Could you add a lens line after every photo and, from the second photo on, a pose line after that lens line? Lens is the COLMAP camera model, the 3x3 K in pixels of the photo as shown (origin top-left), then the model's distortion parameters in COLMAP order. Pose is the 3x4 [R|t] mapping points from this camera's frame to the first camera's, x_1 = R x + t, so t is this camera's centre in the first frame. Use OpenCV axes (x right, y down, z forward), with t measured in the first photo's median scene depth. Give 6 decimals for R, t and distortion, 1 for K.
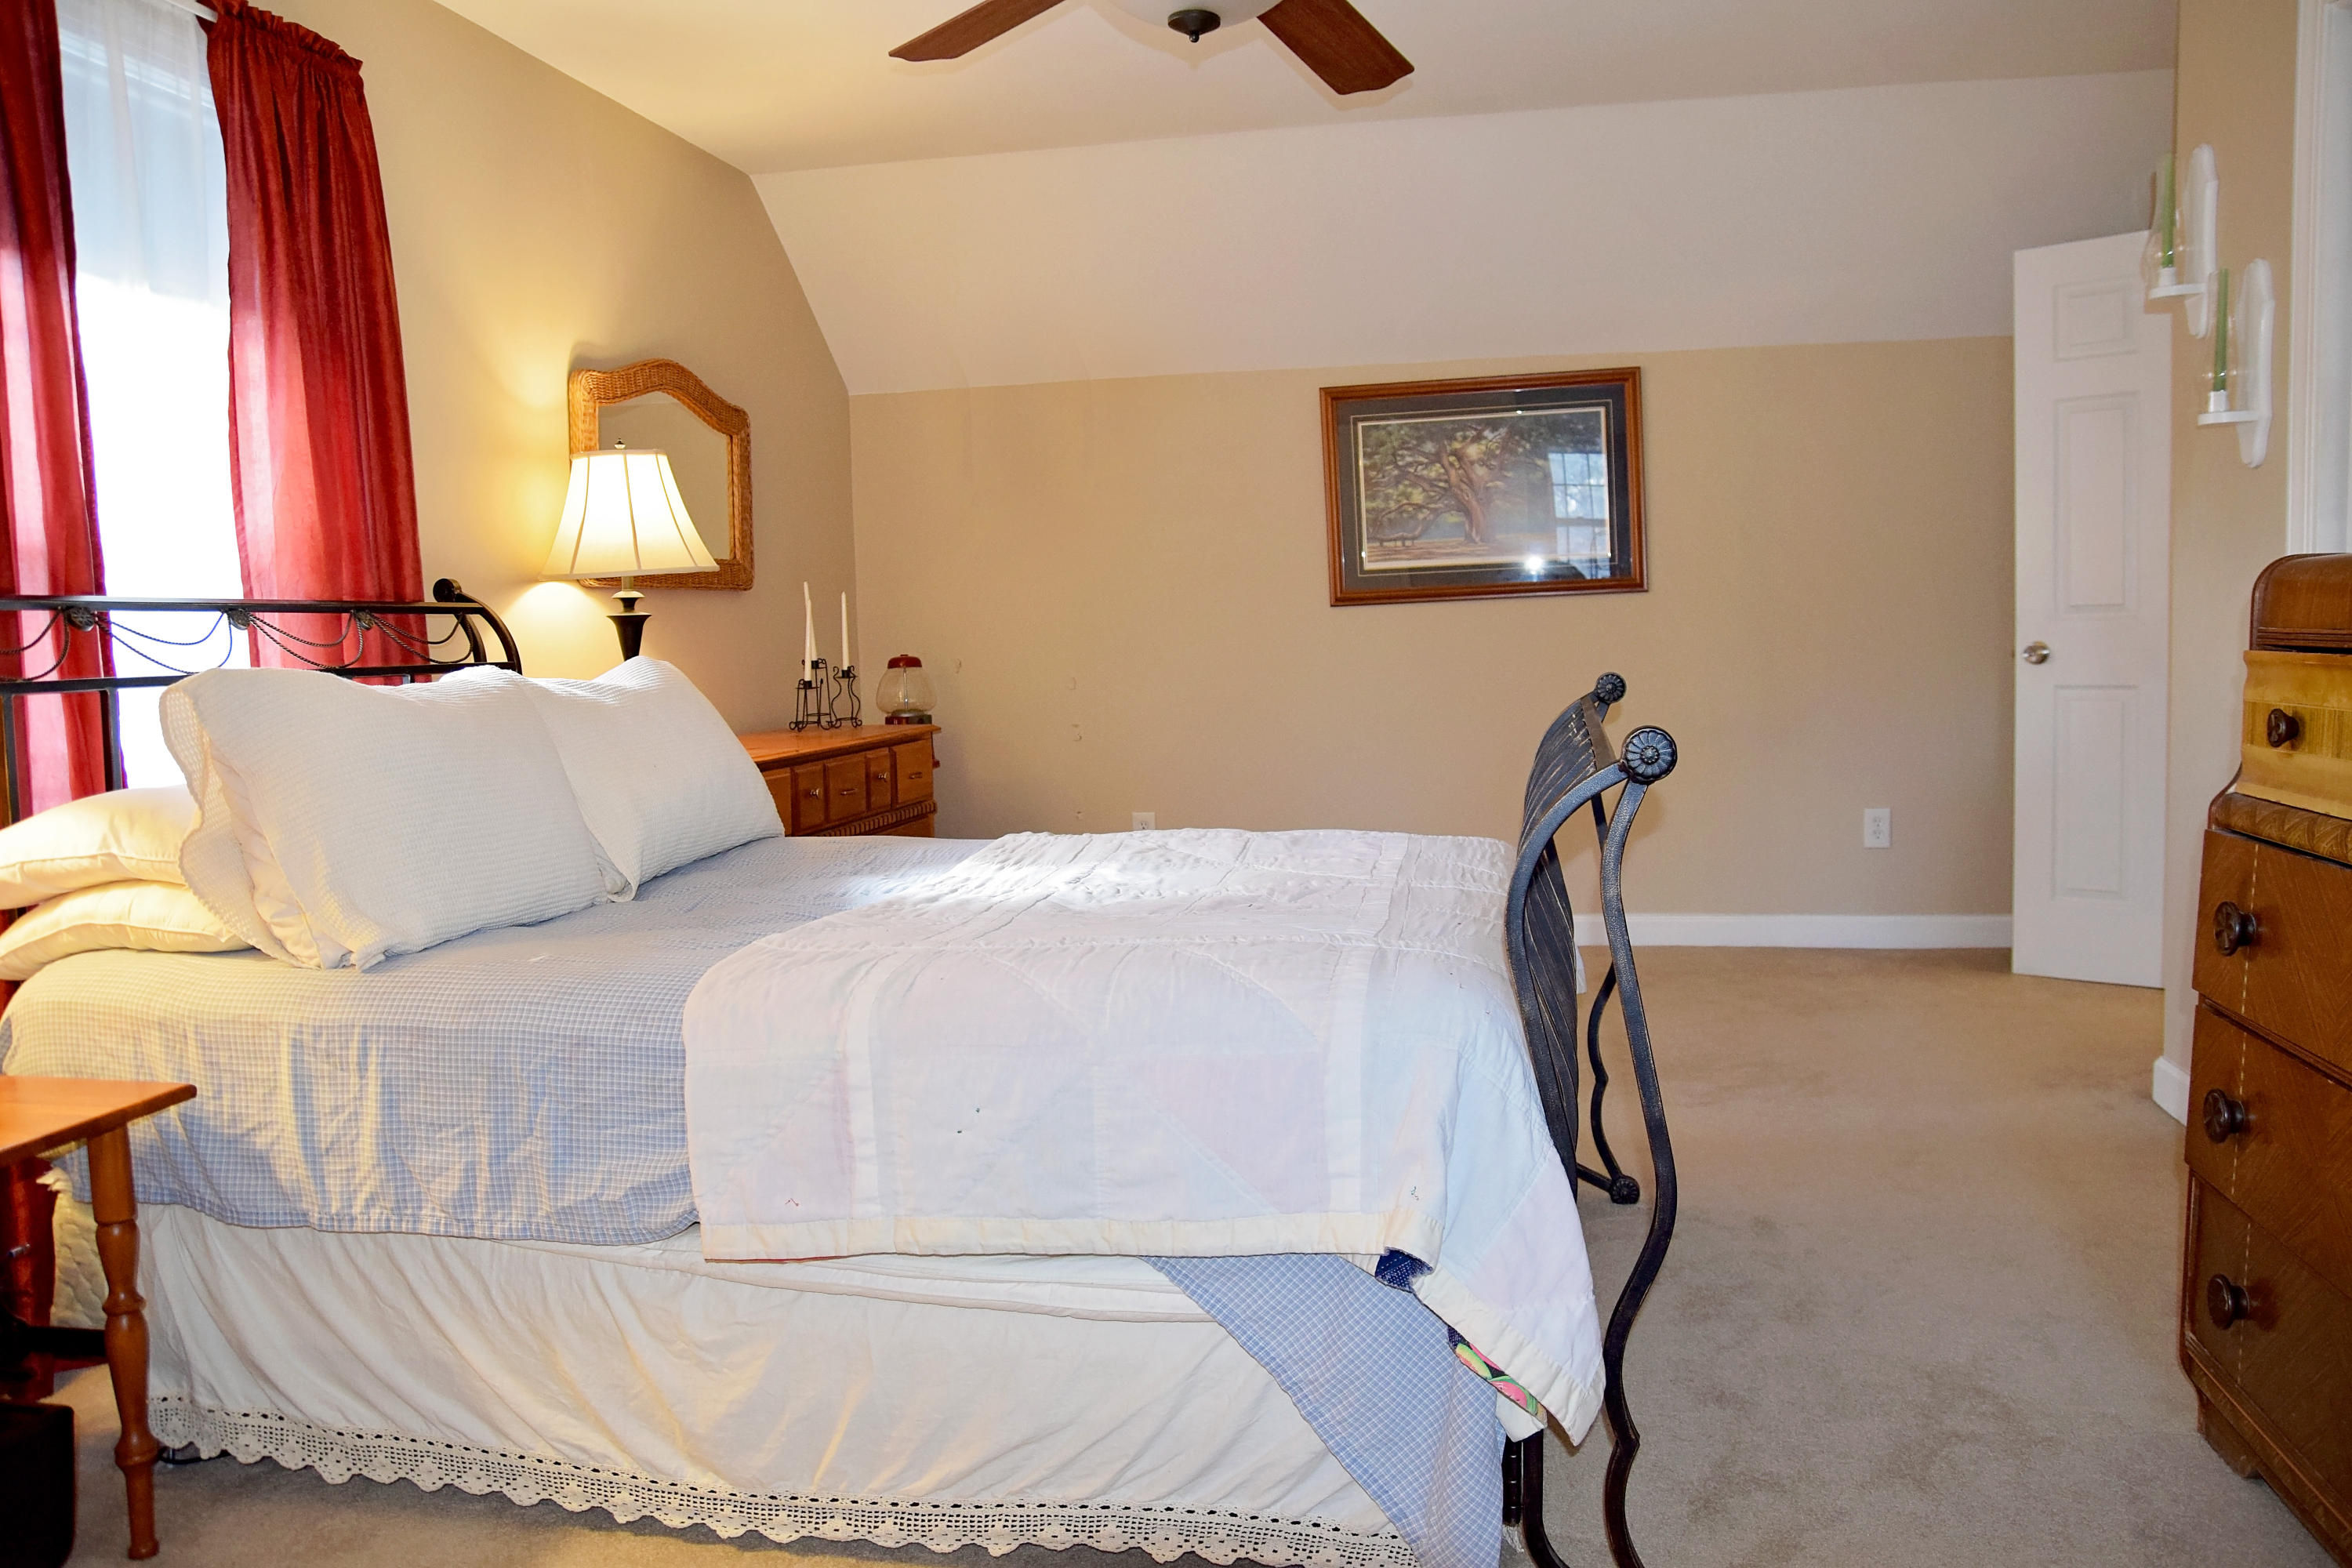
lens RADIAL K [[1710.7, 0, 1209.0], [0, 1710.7, 764.0], [0, 0, 1]] dist [-0.130290, 0.113115]
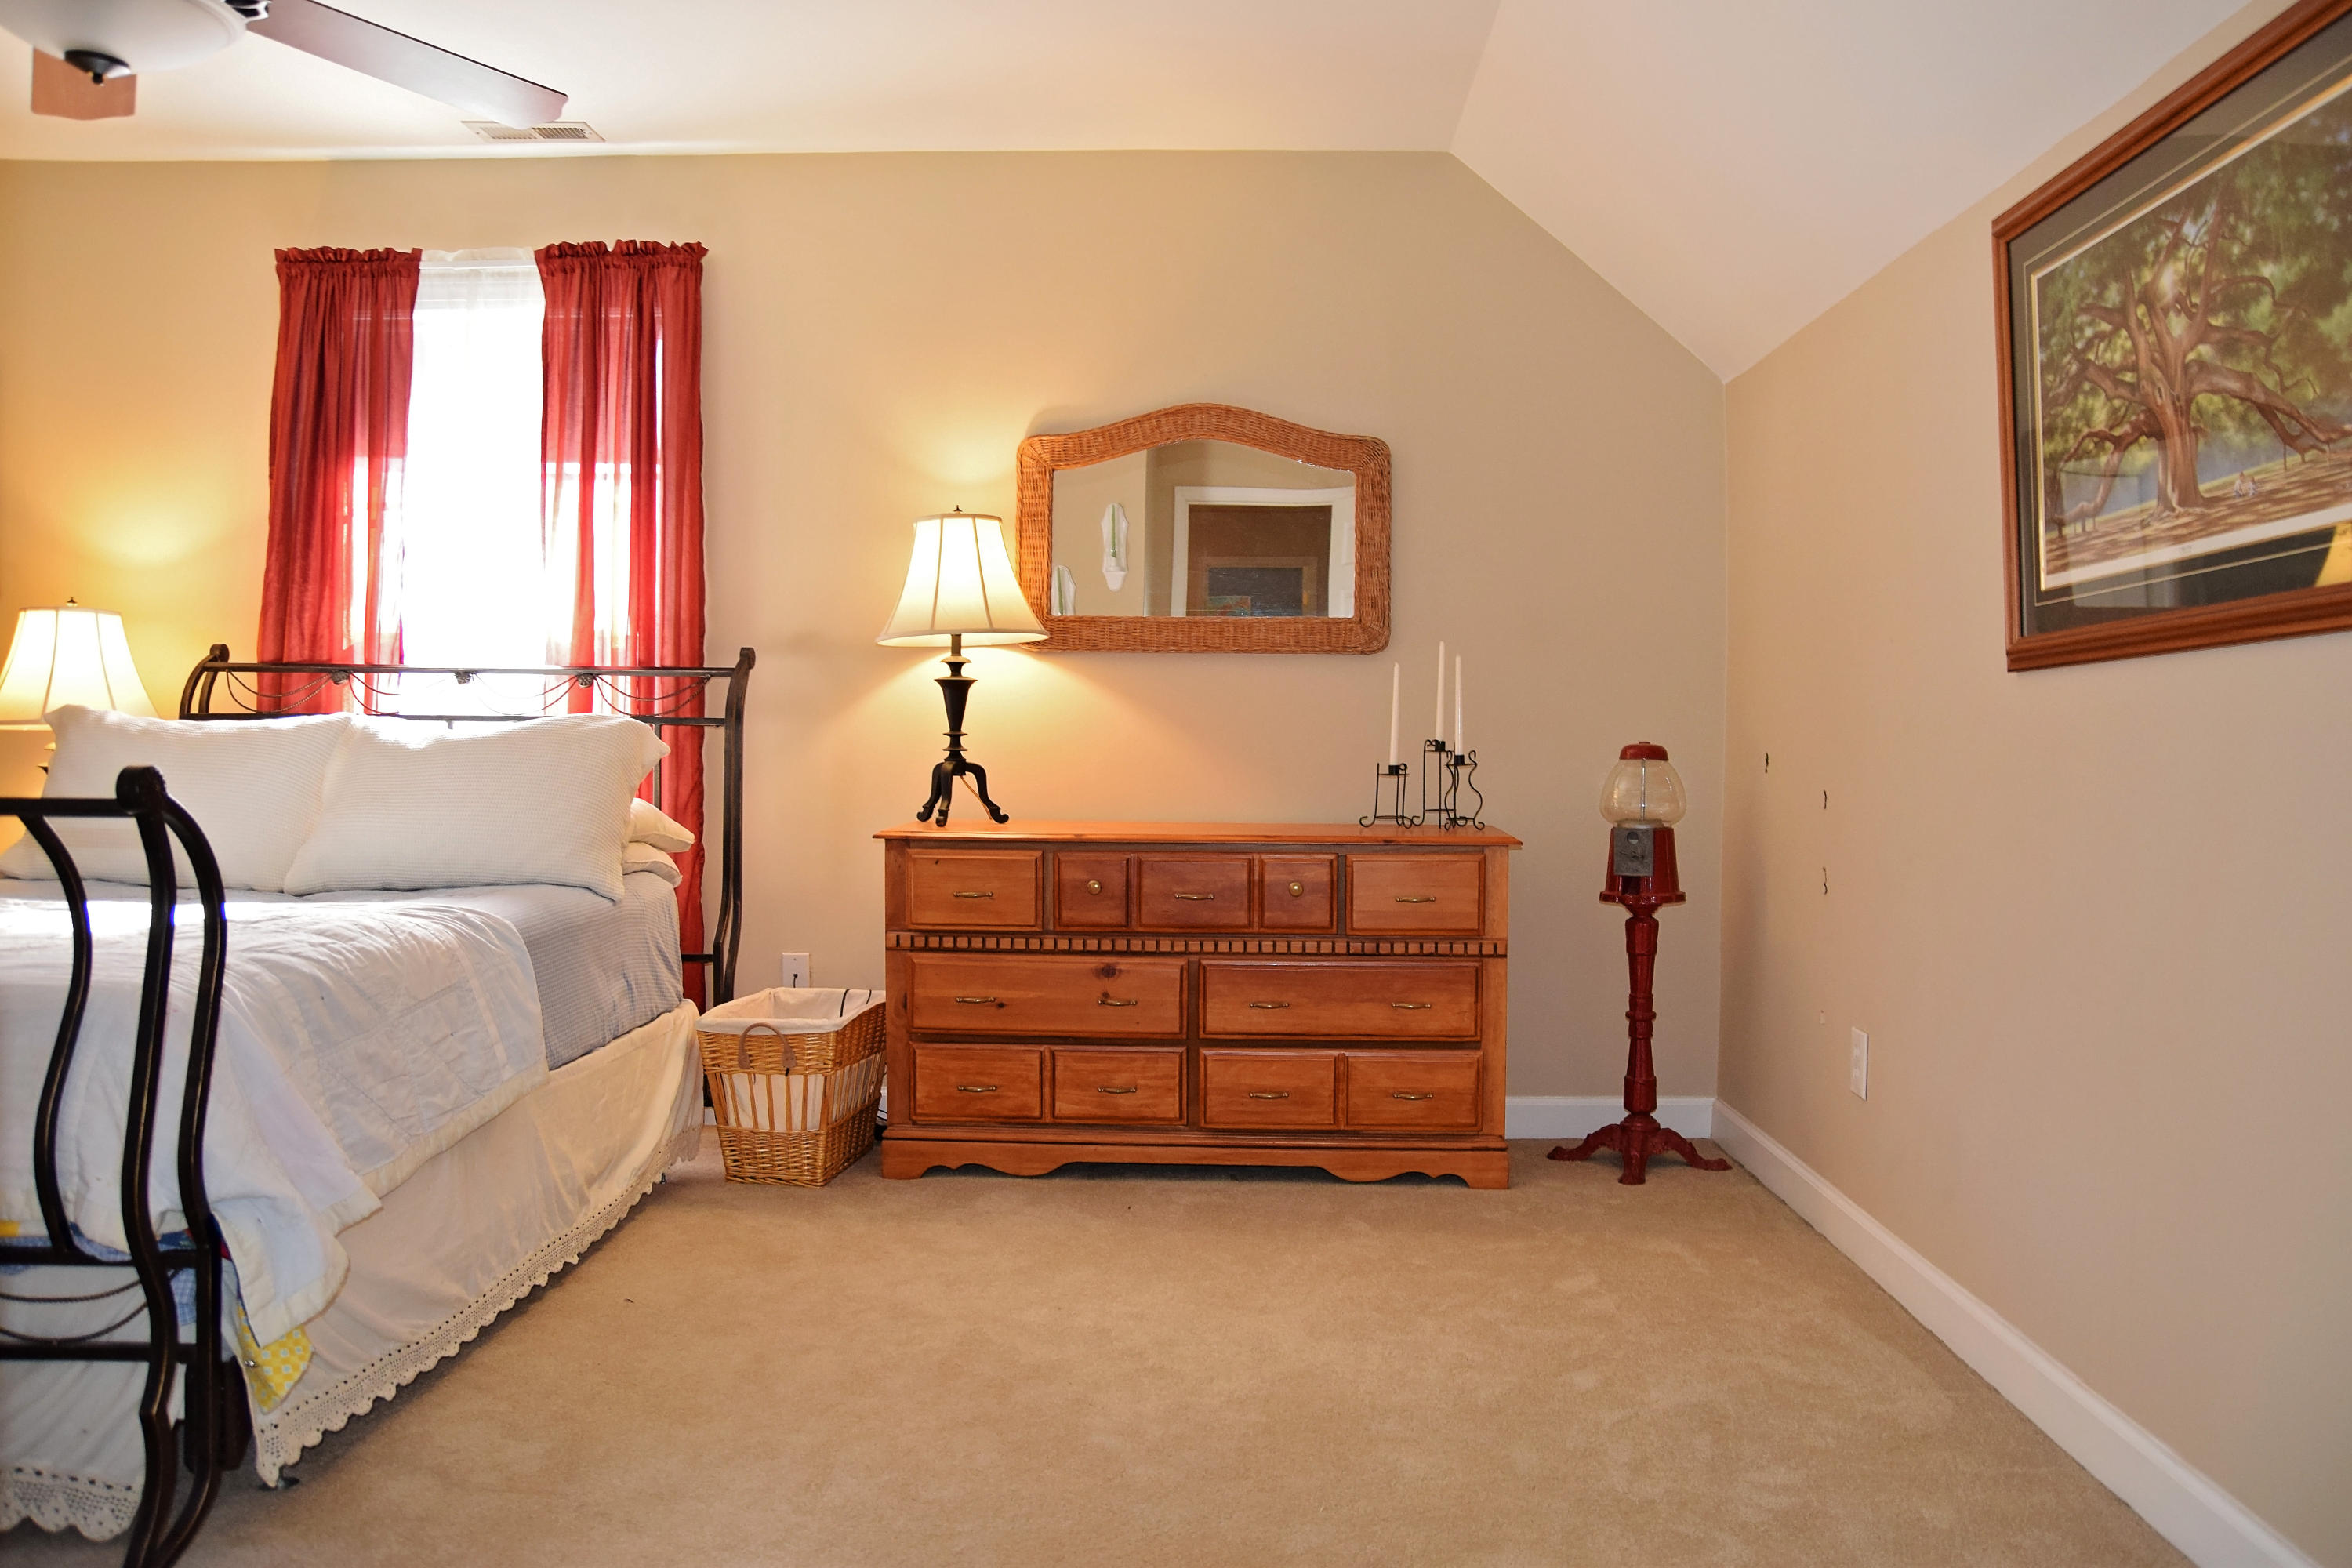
lens RADIAL K [[1735.3, 0, 1210.4], [0, 1735.3, 755.5], [0, 0, 1]] dist [-0.138238, 0.133066]
pose [[0.154950, 0.040997, -0.987071, 1.280919], [-0.095281, 0.995101, 0.026374, -0.153222], [0.983317, 0.089963, 0.158097, 1.802410]]
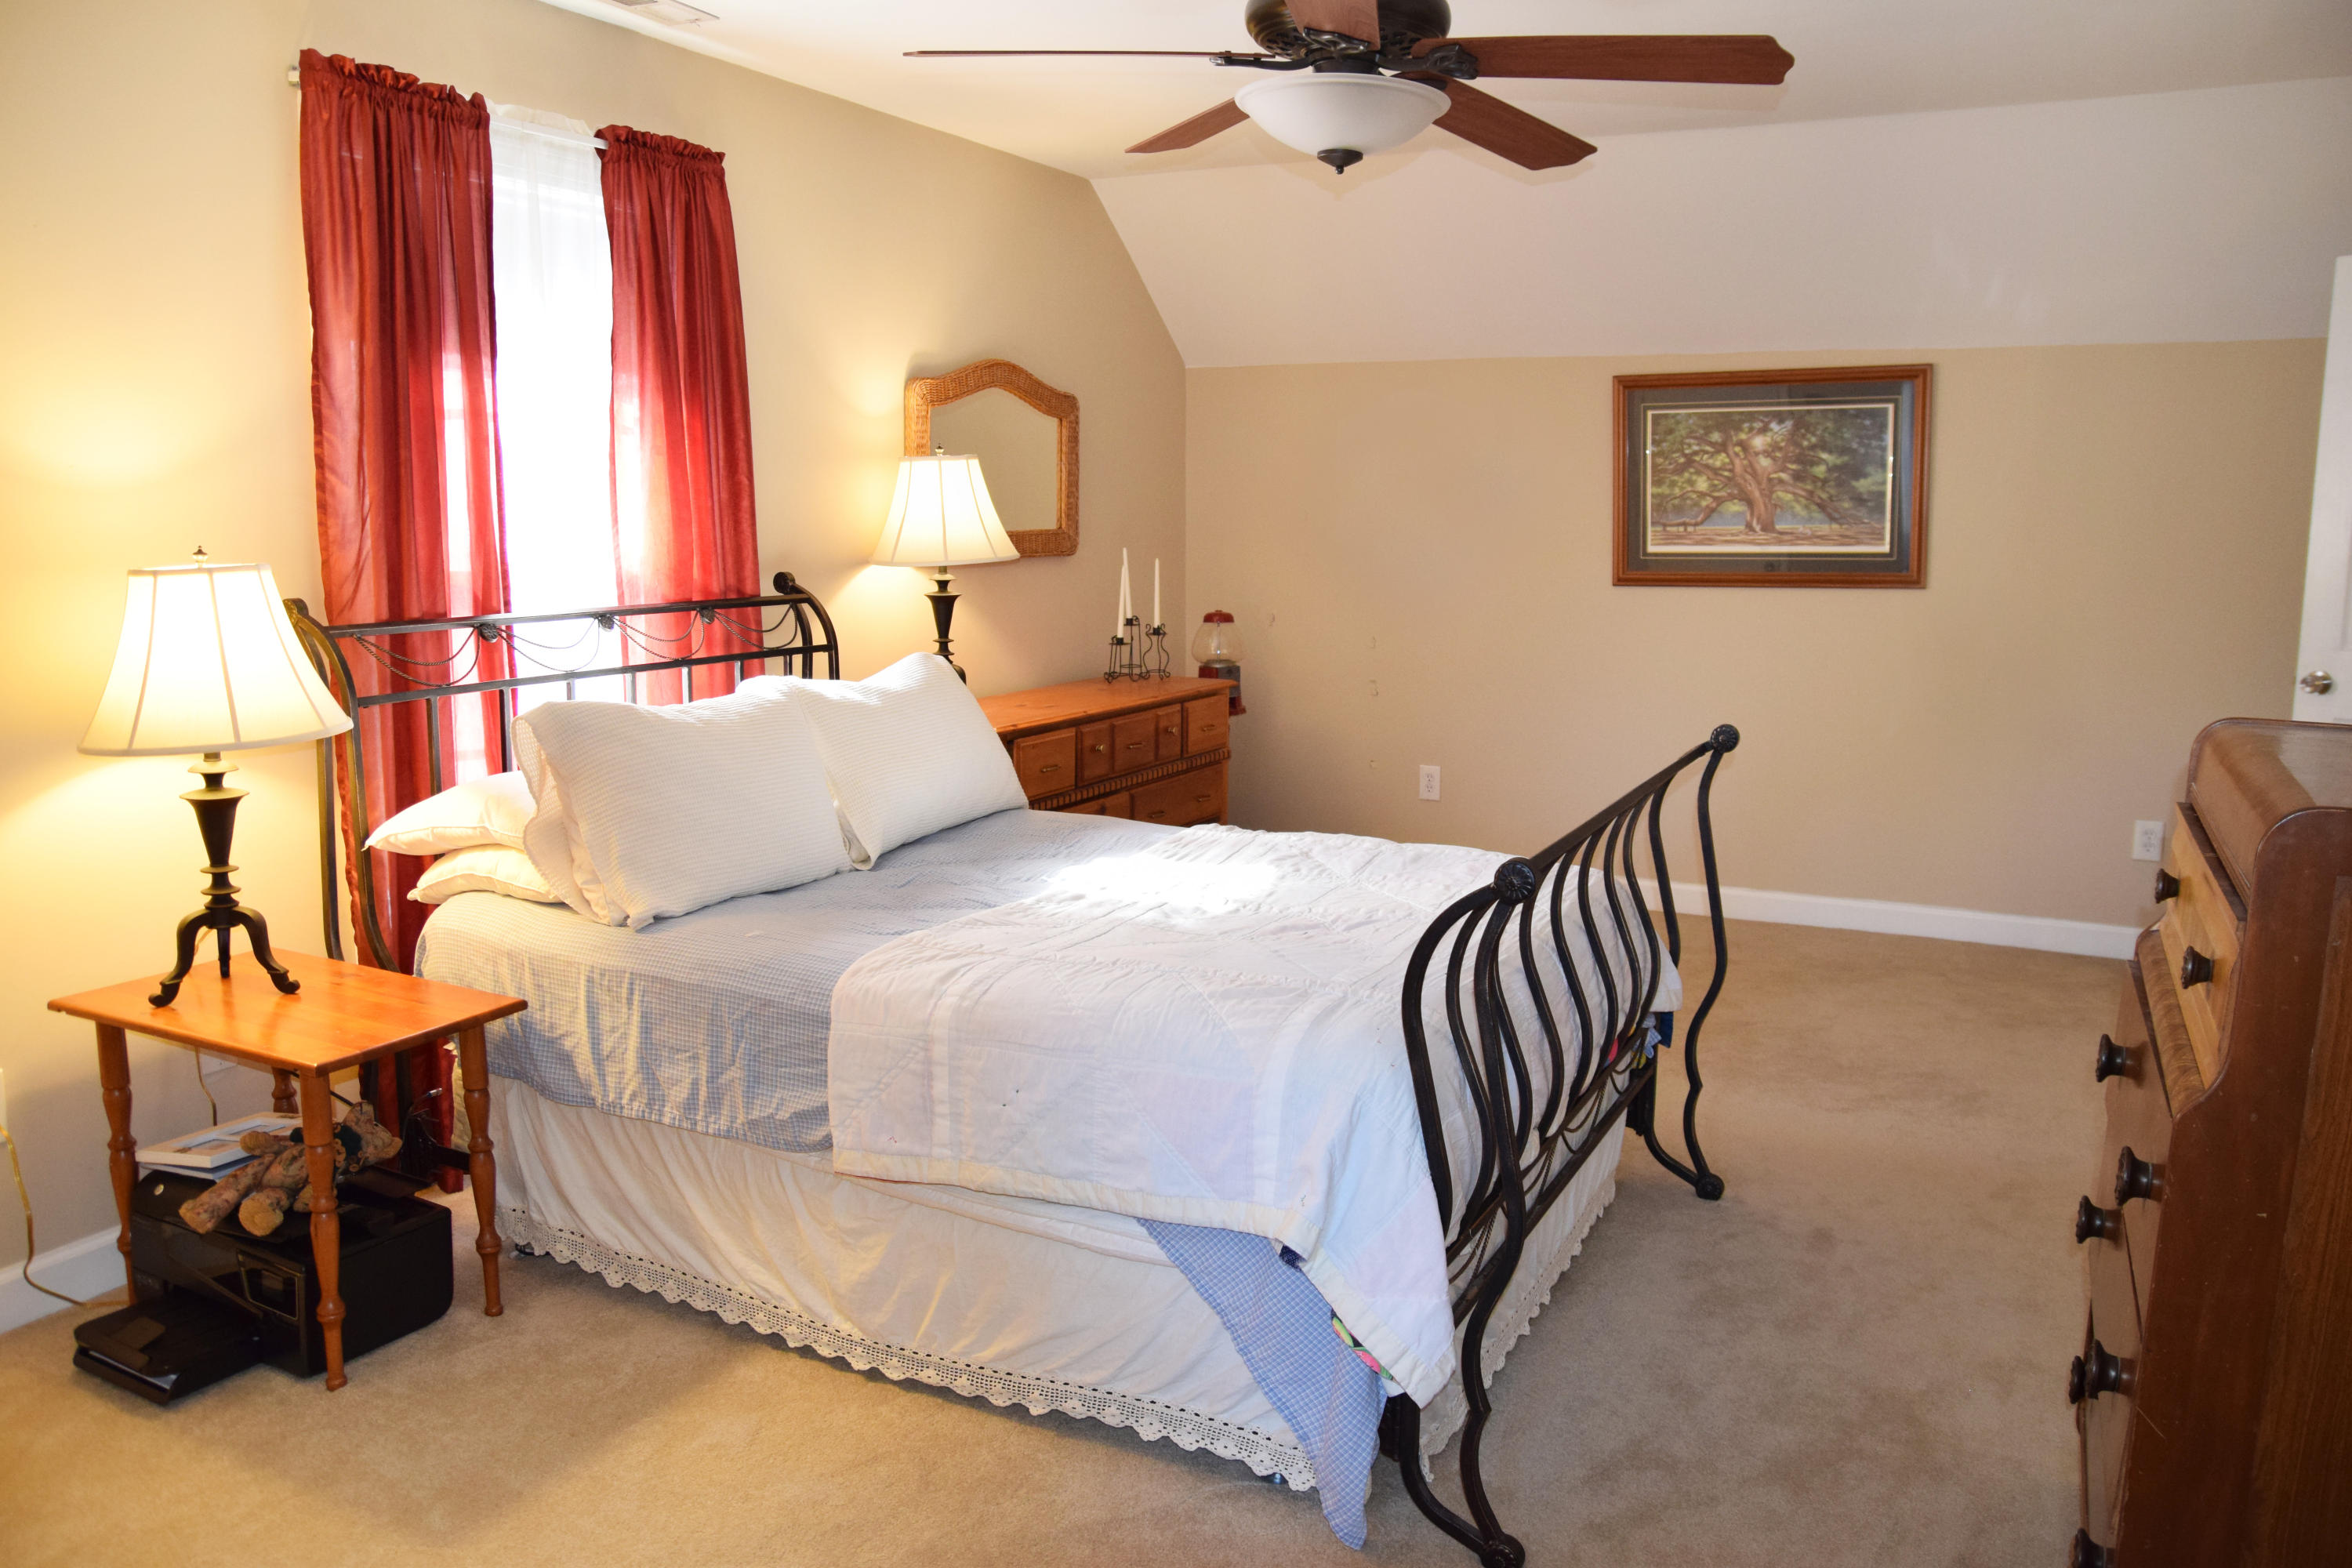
lens RADIAL K [[1710.7, 0, 1209.0], [0, 1710.7, 764.0], [0, 0, 1]] dist [-0.130290, 0.113115]
pose [[0.963531, 0.070665, -0.258098, 0.277242], [-0.051251, 0.995380, 0.081196, -0.139850], [0.262643, -0.065007, 0.962701, -0.195202]]
